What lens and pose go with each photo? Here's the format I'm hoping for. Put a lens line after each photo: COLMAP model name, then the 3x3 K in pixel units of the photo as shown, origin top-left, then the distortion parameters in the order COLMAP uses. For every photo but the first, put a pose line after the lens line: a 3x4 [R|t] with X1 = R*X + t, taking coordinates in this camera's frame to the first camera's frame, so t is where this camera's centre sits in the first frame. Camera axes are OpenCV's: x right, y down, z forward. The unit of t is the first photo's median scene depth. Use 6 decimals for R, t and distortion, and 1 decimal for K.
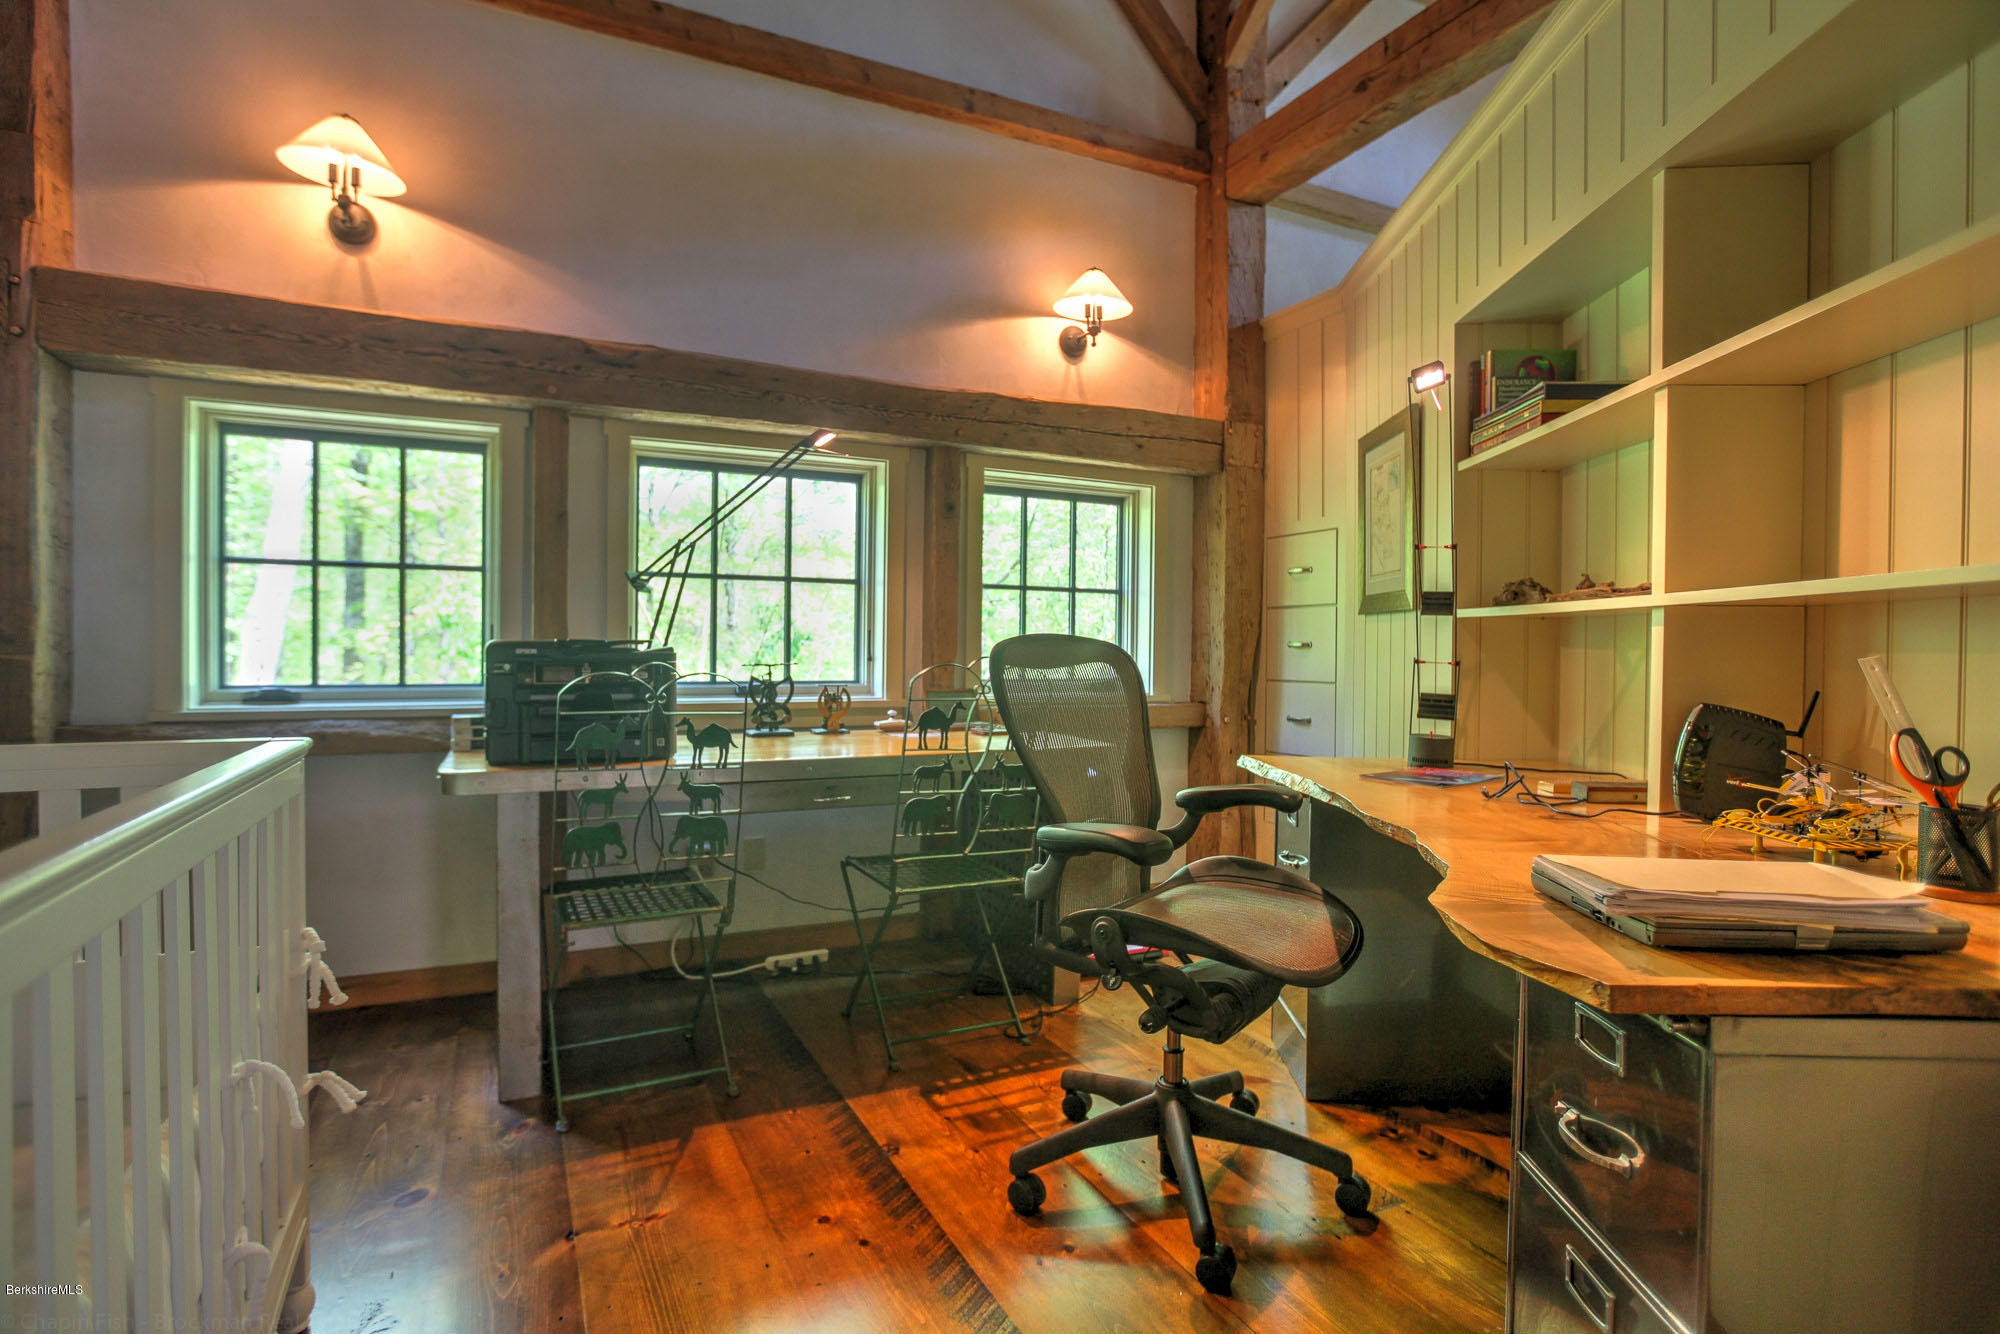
lens RADIAL K [[1008.0, 0, 1005.1], [0, 1008.0, 664.8], [0, 0, 1]] dist [-0.018634, -0.000057]
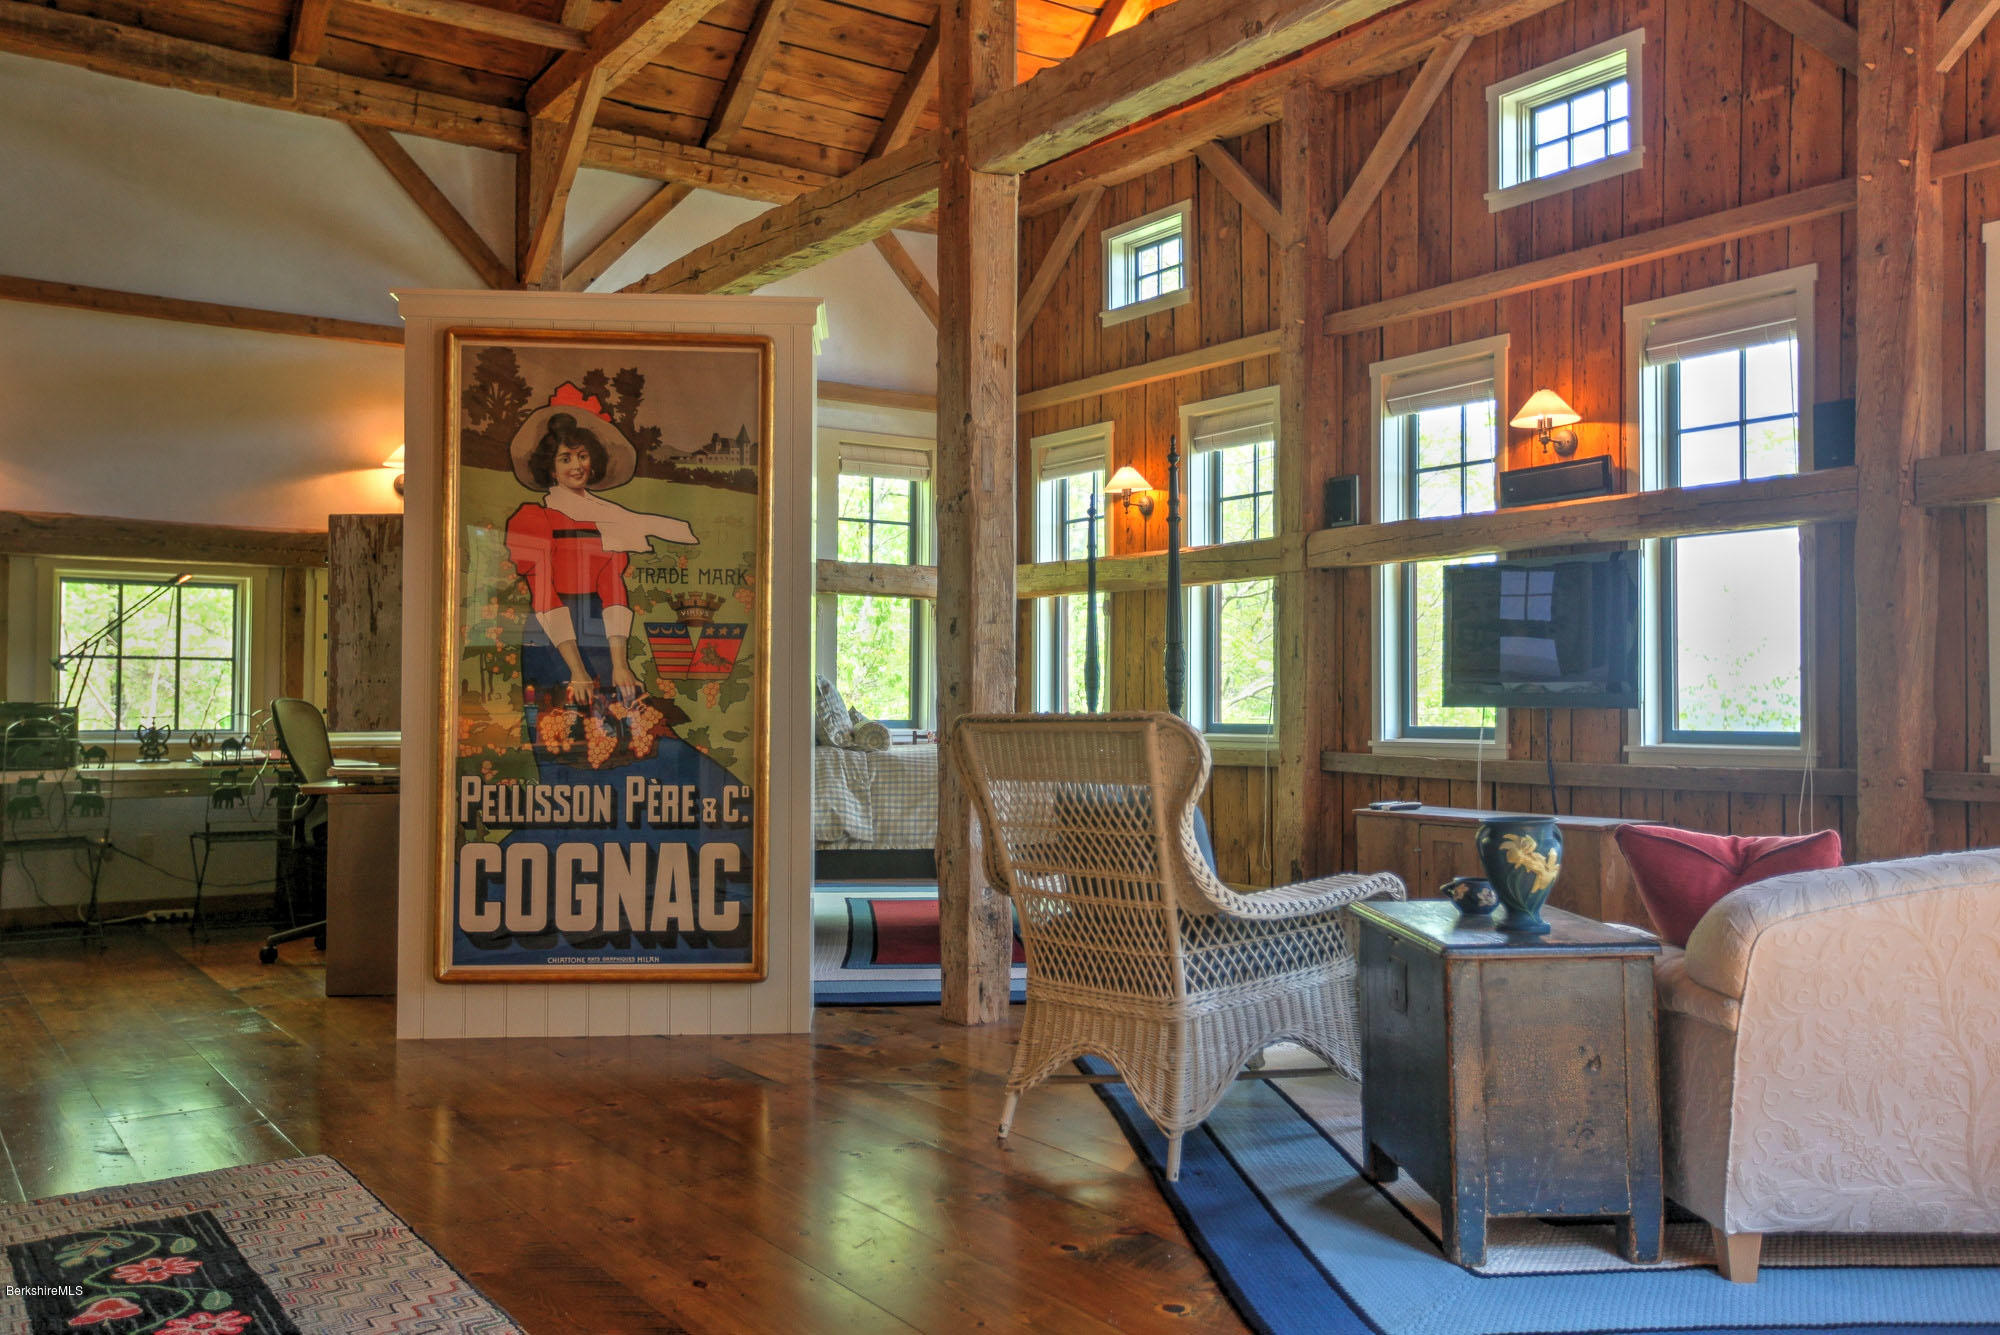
lens RADIAL K [[1757.7, 0, 997.6], [0, 1757.7, 661.4], [0, 0, 1]] dist [0.081611, 0.015611]
pose [[0.994384, -0.005863, 0.105673, 0.740650], [0.010433, 0.999031, -0.042751, 0.044148], [-0.105320, 0.043613, 0.993482, -1.810095]]
